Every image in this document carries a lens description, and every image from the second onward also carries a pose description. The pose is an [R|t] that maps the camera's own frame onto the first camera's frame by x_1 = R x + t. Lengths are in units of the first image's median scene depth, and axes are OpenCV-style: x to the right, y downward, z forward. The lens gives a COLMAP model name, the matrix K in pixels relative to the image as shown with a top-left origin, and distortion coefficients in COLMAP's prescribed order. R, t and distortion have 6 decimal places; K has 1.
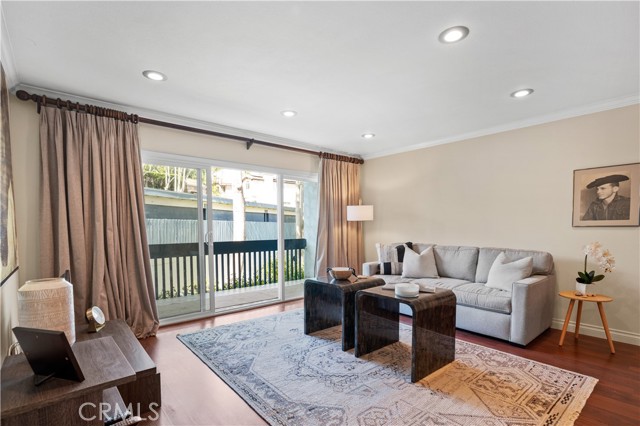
lens RADIAL K [[319.2, 0, 303.9], [0, 319.2, 244.0], [0, 0, 1]] dist [0.003936, -0.000432]
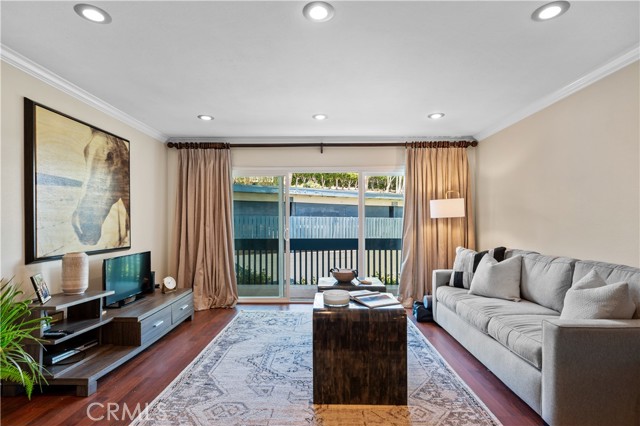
lens RADIAL K [[319.5, 0, 299.7], [0, 319.5, 224.5], [0, 0, 1]] dist [-0.001501, 0.000097]
pose [[0.744068, 0.004186, -0.668091, 0.497904], [-0.039767, 0.998485, -0.038034, -0.011557], [0.666919, 0.054868, 0.743107, 0.164278]]
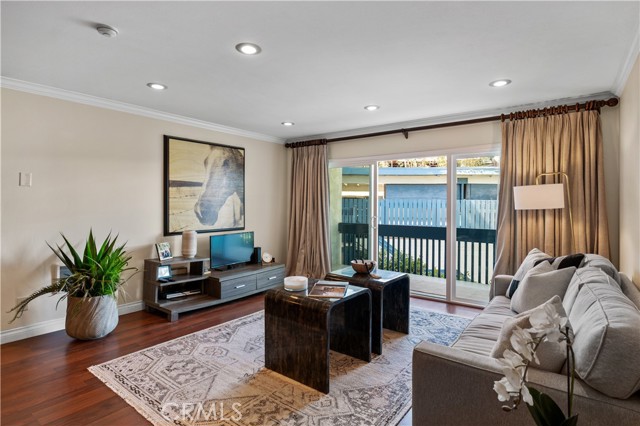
lens RADIAL K [[319.5, 0, 306.8], [0, 319.5, 207.5], [0, 0, 1]] dist [-0.001501, 0.000097]
pose [[0.216784, 0.014806, -0.976107, 0.774492], [-0.062642, 0.998035, 0.001226, -0.056453], [0.974208, 0.060880, 0.217285, 0.482284]]
